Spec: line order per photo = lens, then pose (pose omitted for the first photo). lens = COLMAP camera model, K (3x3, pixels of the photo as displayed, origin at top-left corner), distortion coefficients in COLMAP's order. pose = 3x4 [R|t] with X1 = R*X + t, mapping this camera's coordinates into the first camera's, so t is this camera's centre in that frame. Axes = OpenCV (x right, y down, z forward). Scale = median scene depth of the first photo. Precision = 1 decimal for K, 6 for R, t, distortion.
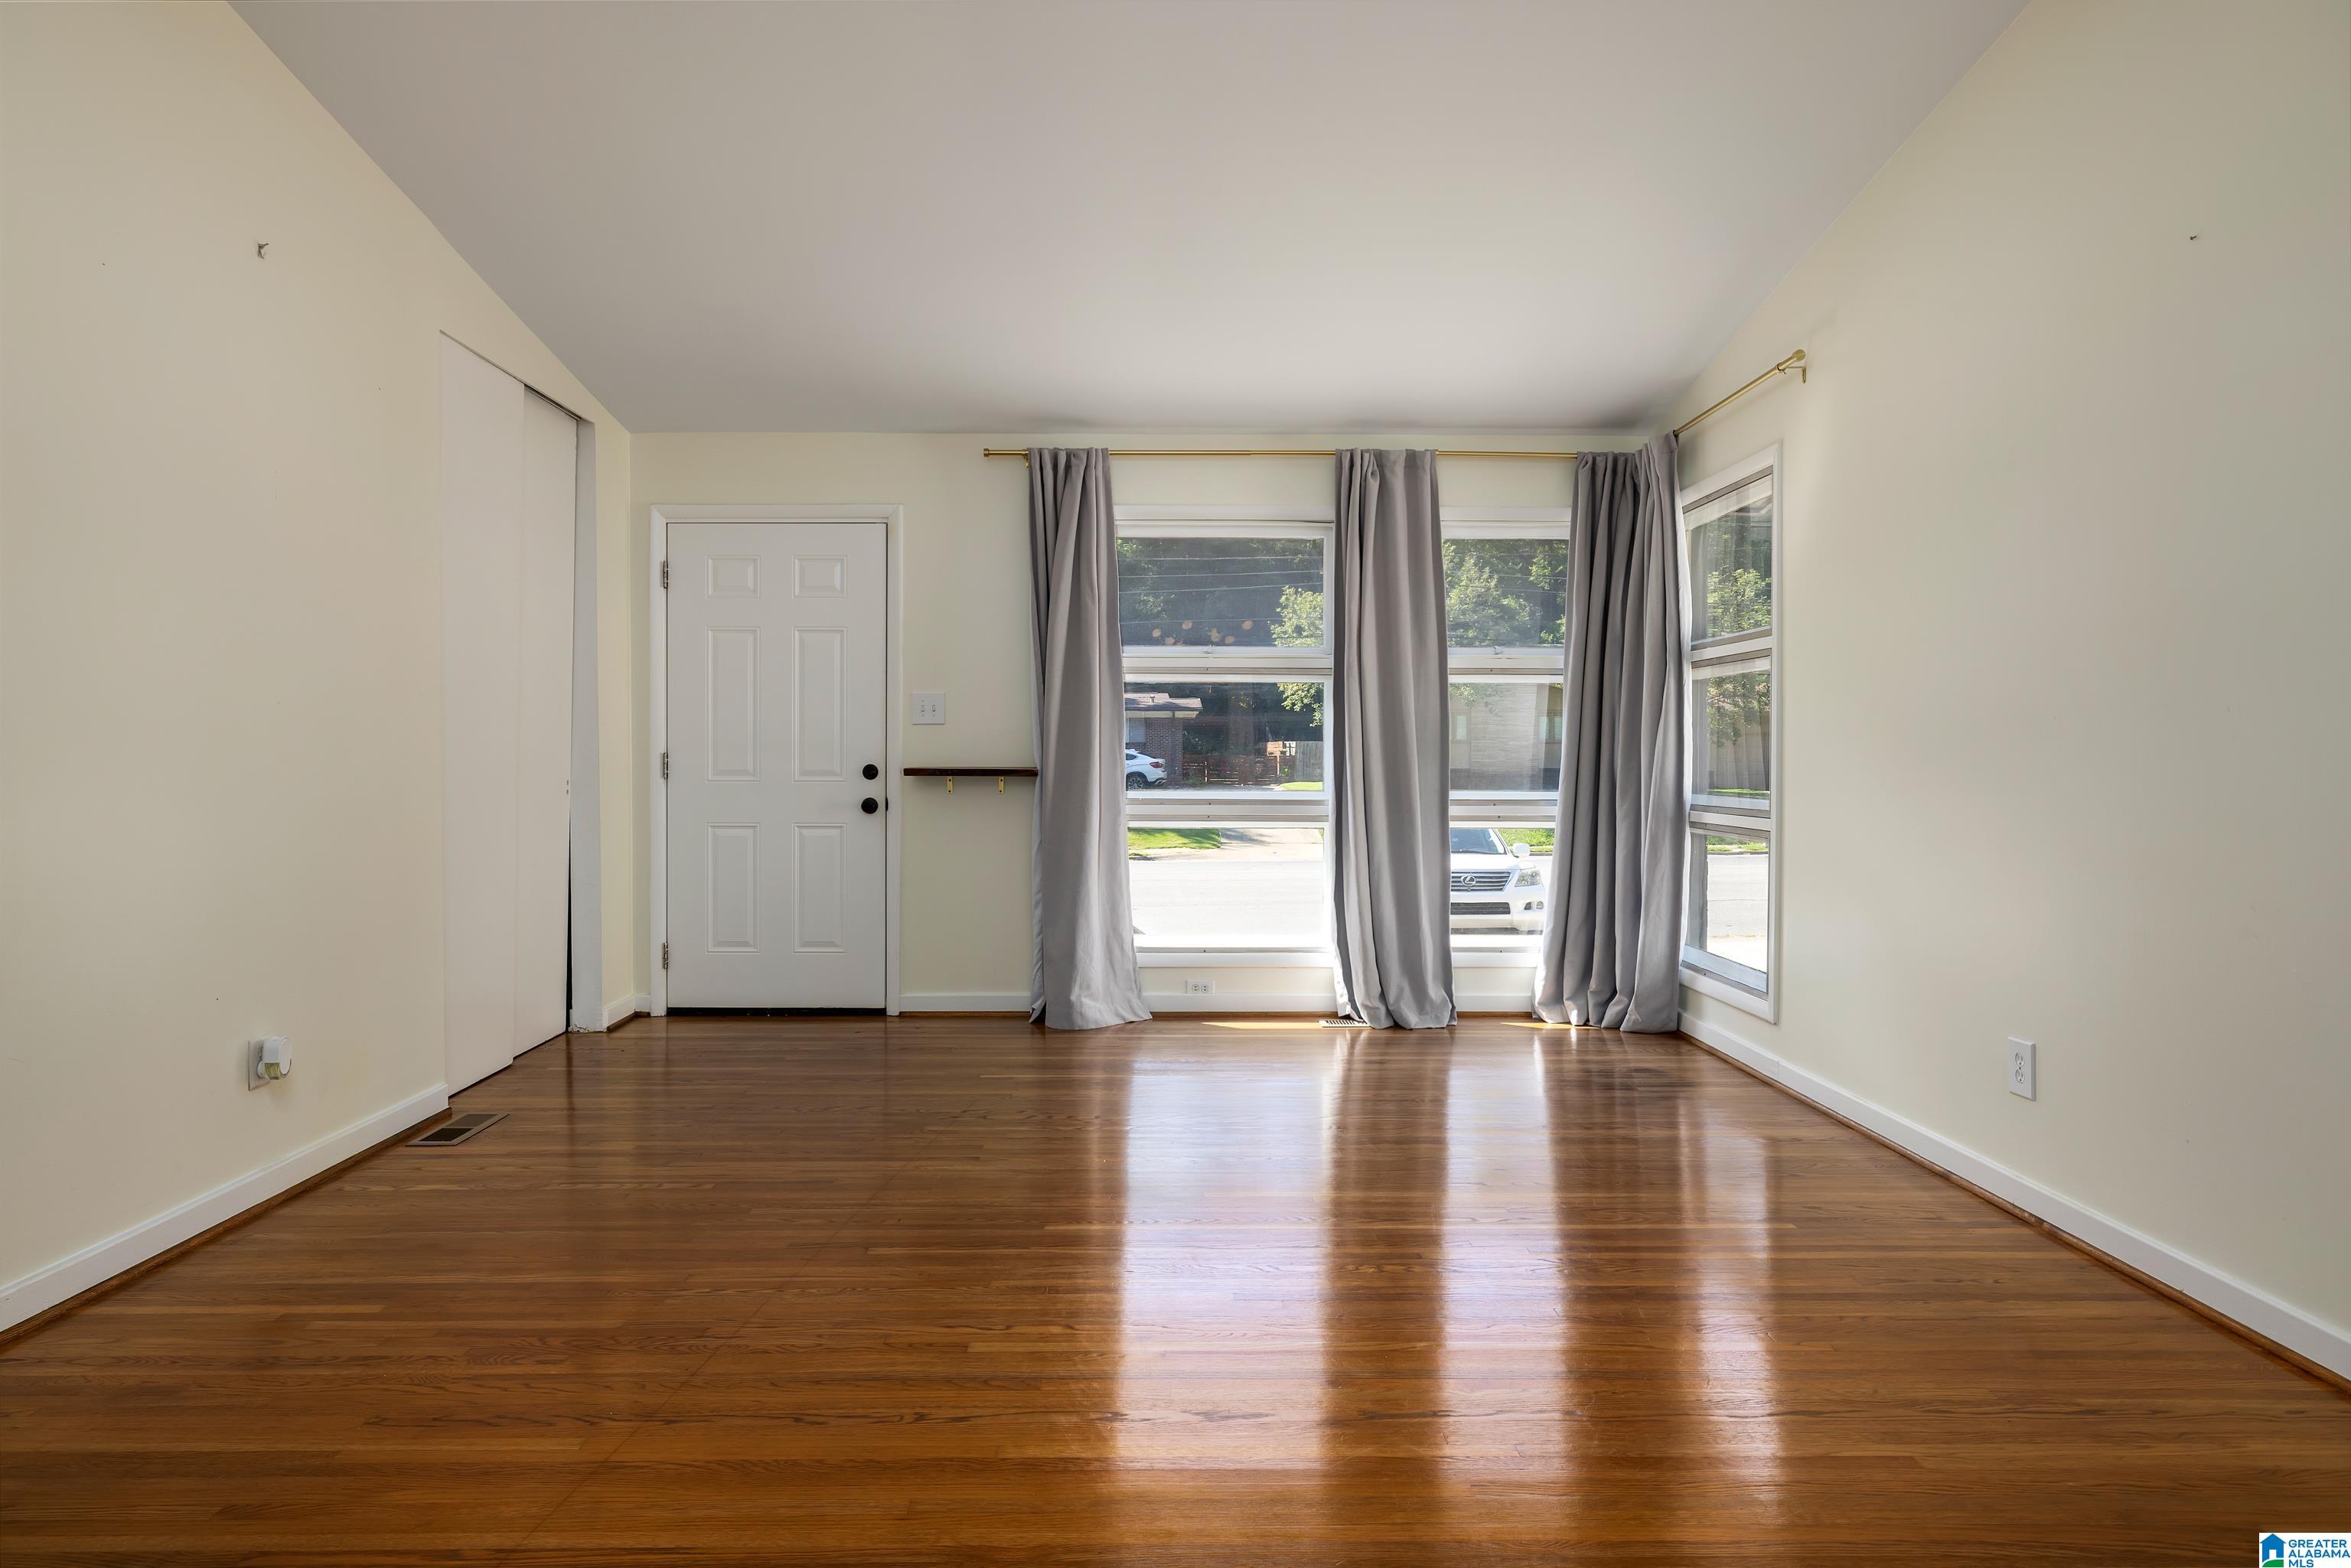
lens RADIAL K [[1437.4, 0, 1173.1], [0, 1437.4, 778.9], [0, 0, 1]] dist [0.020539, -0.002450]
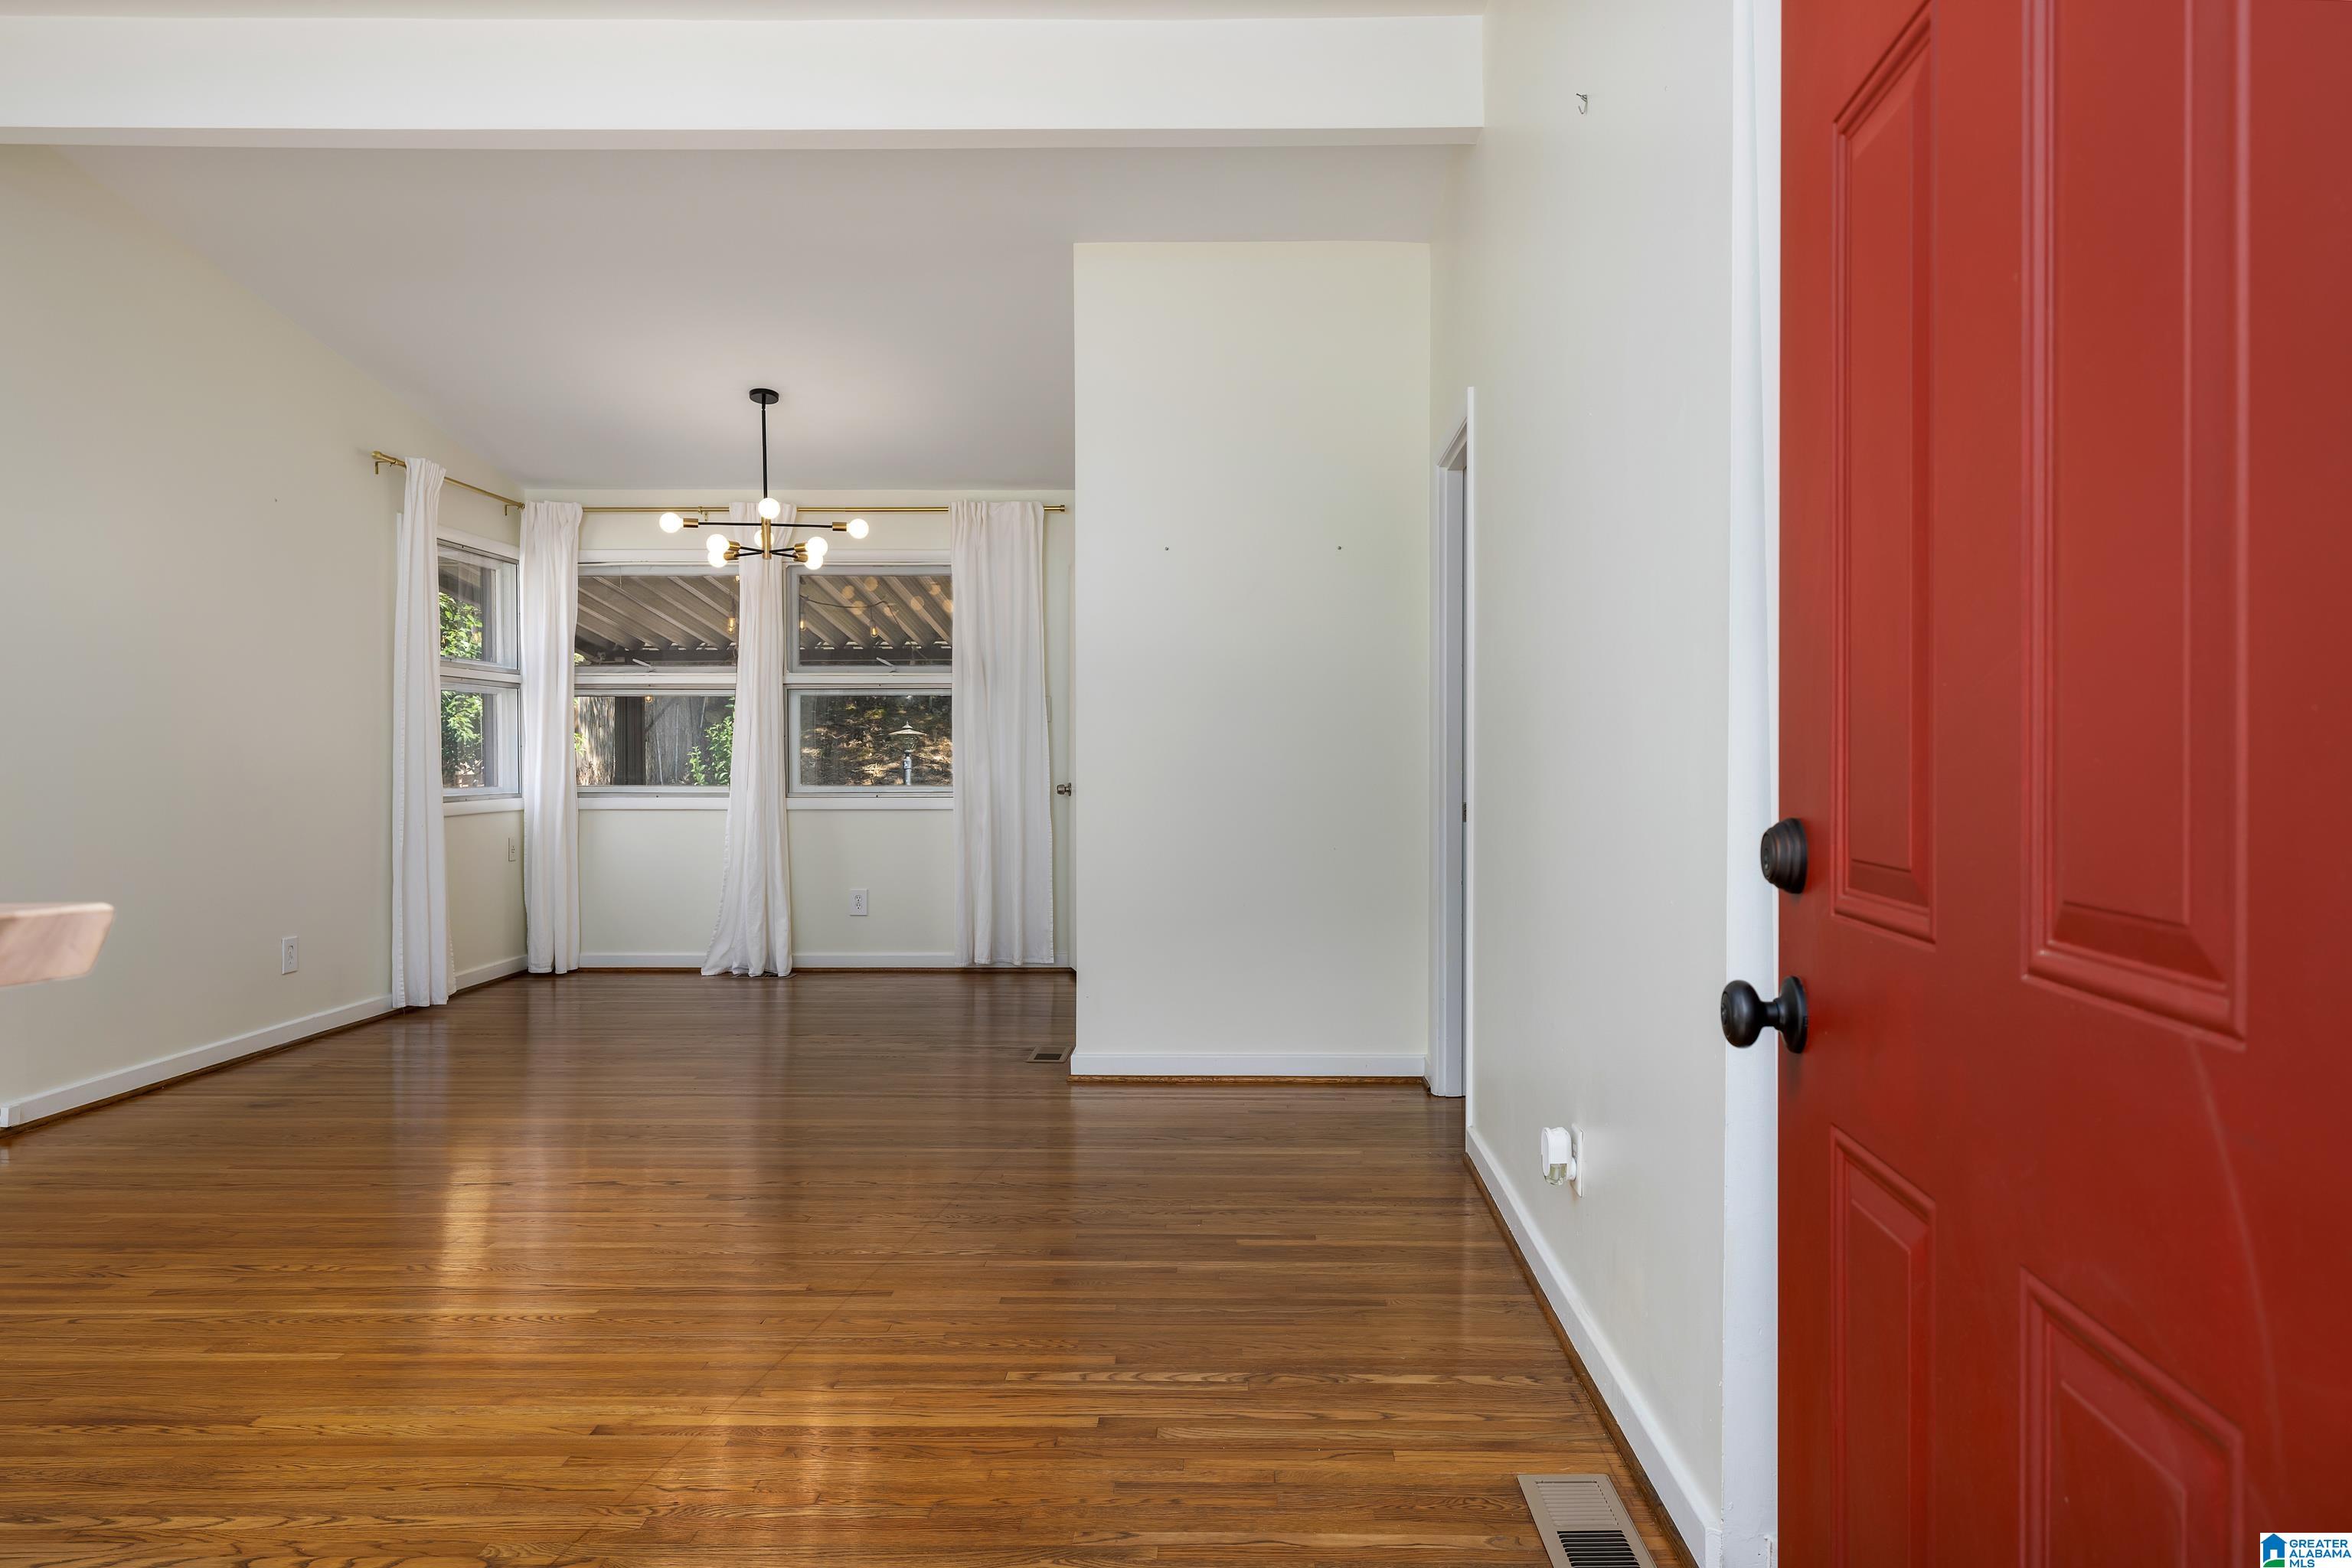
lens RADIAL K [[1561.2, 0, 1236.7], [0, 1561.2, 773.3], [0, 0, 1]] dist [0.002040, 0.005615]
pose [[-0.999972, 0.001243, 0.007319, -0.482632], [0.001491, 0.999418, 0.034088, -0.041622], [-0.007273, 0.034098, -0.999392, 1.935903]]
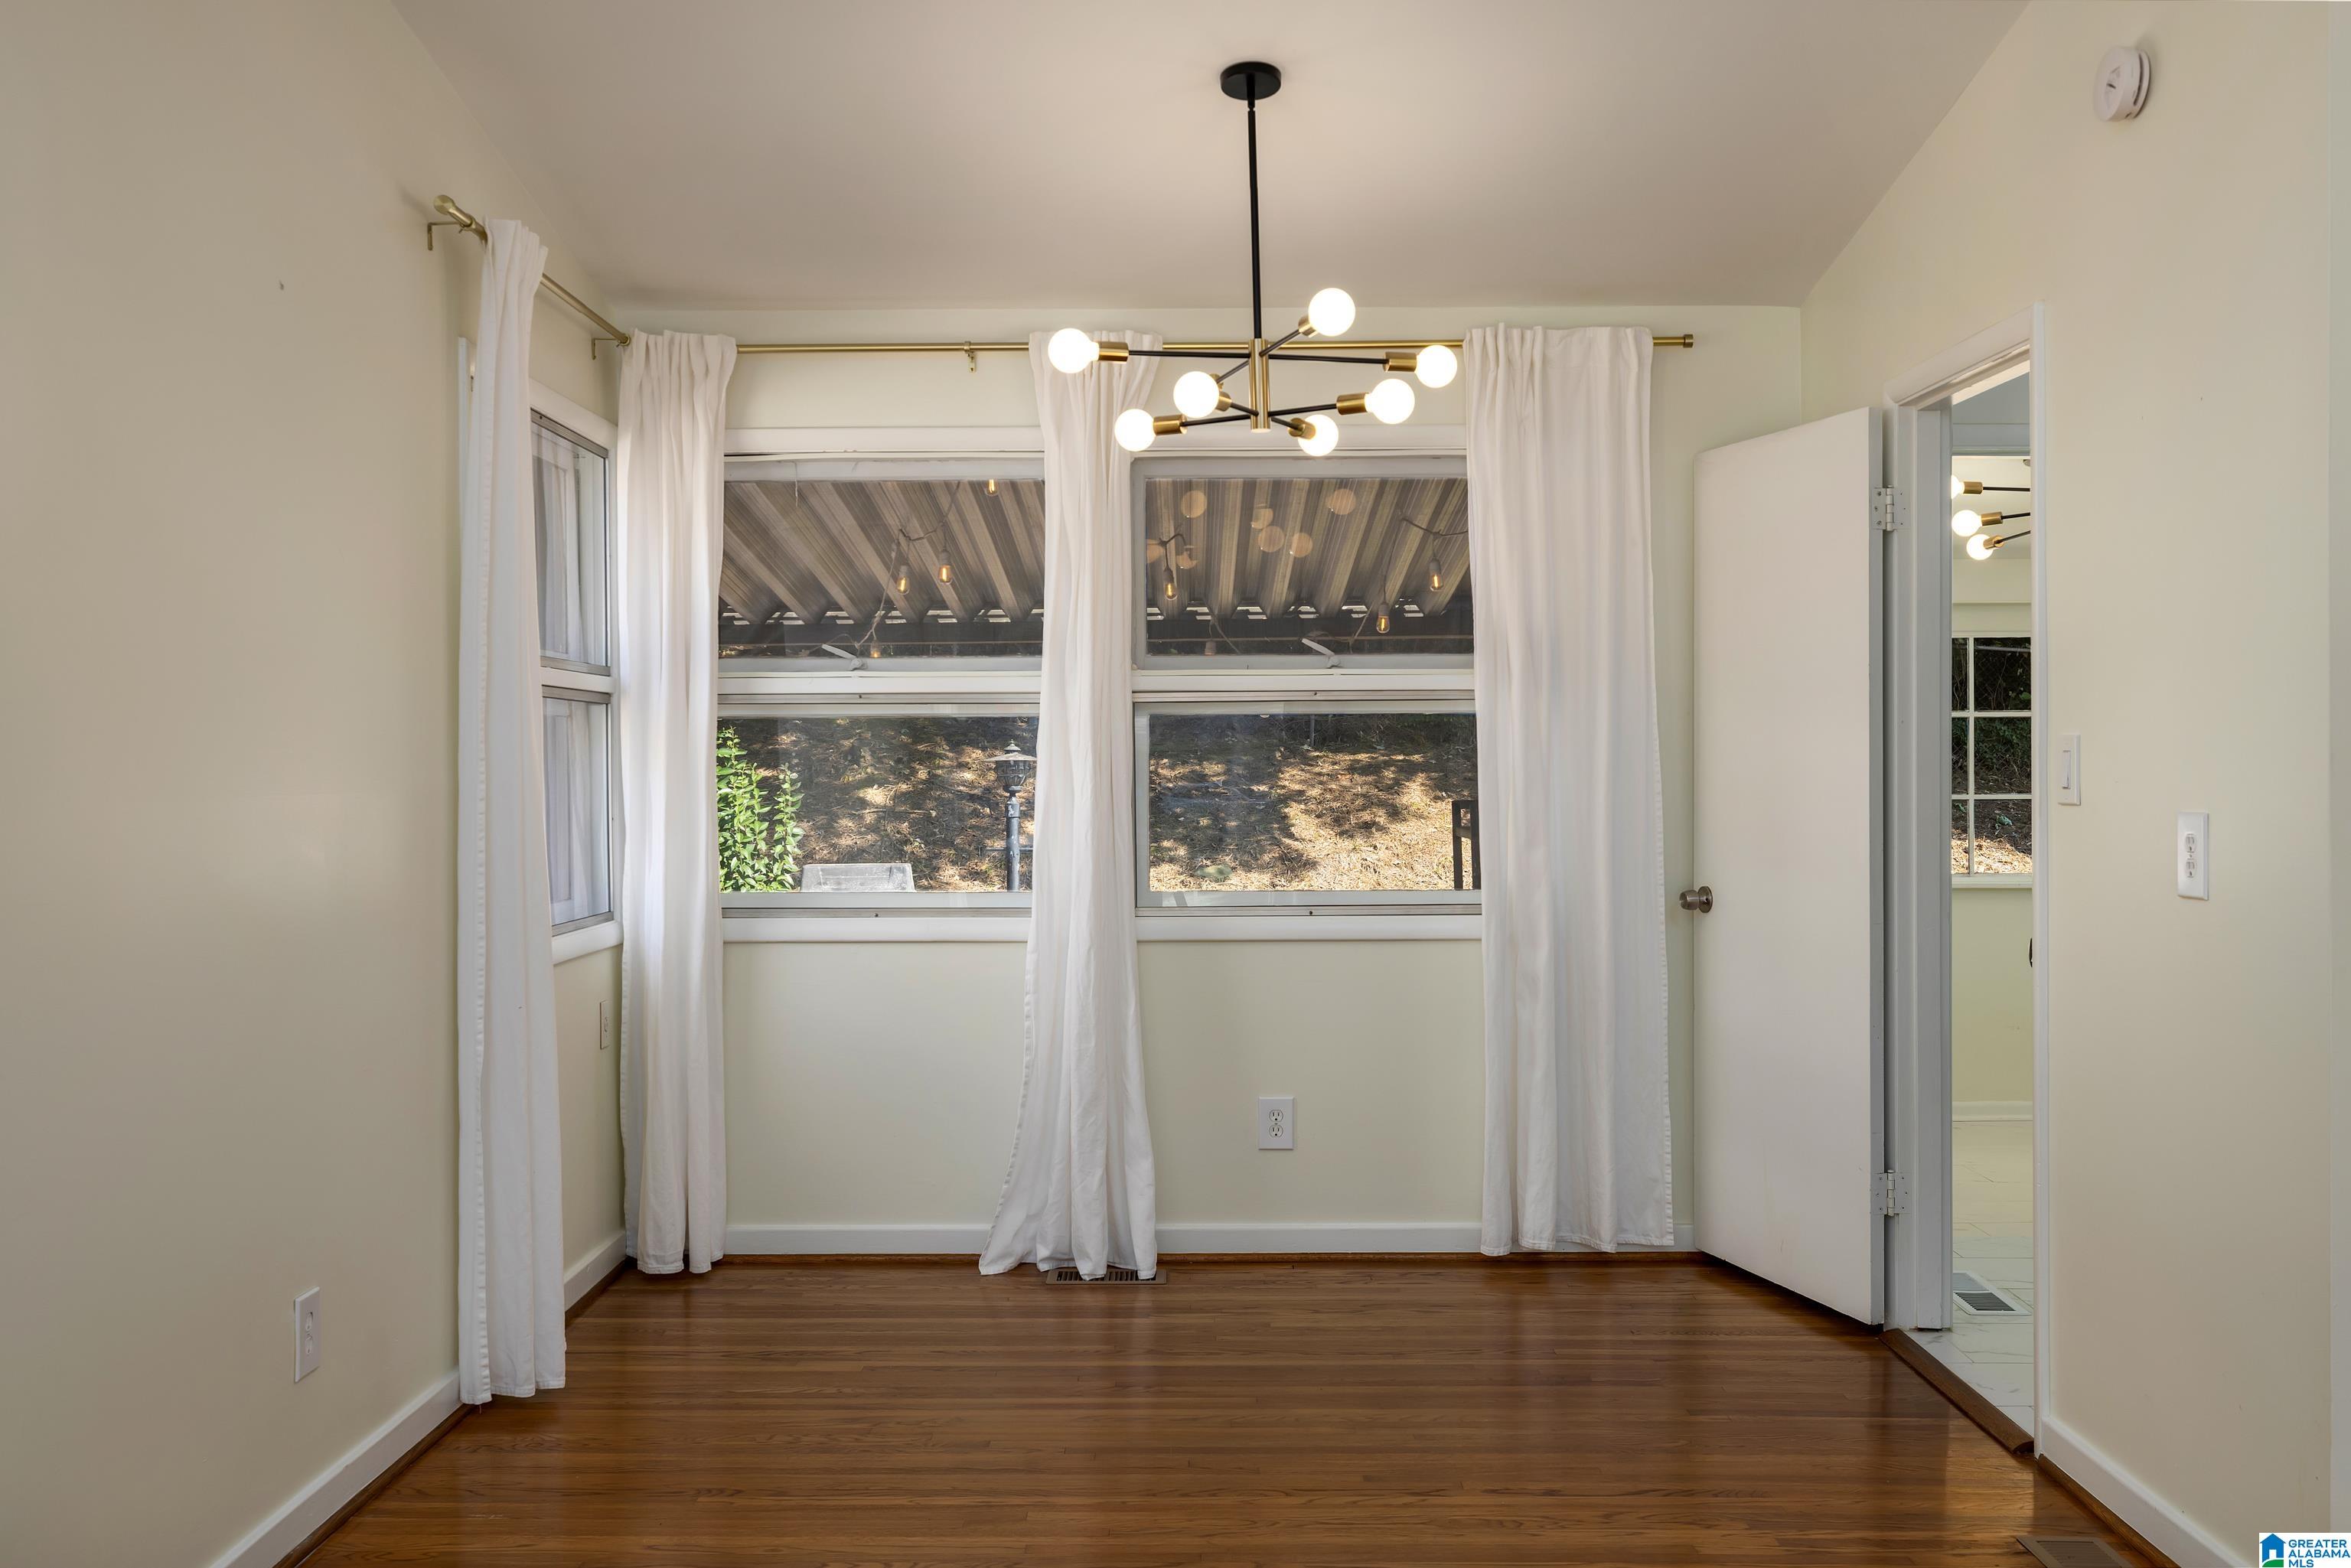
lens RADIAL K [[2197.6, 0, 1170.8], [0, 2197.6, 762.2], [0, 0, 1]] dist [0.032211, 0.000000]
pose [[-0.999802, 0.007076, 0.018584, 0.167939], [0.007450, 0.999769, 0.020170, -0.077581], [-0.018437, 0.020305, -0.999624, 1.246460]]
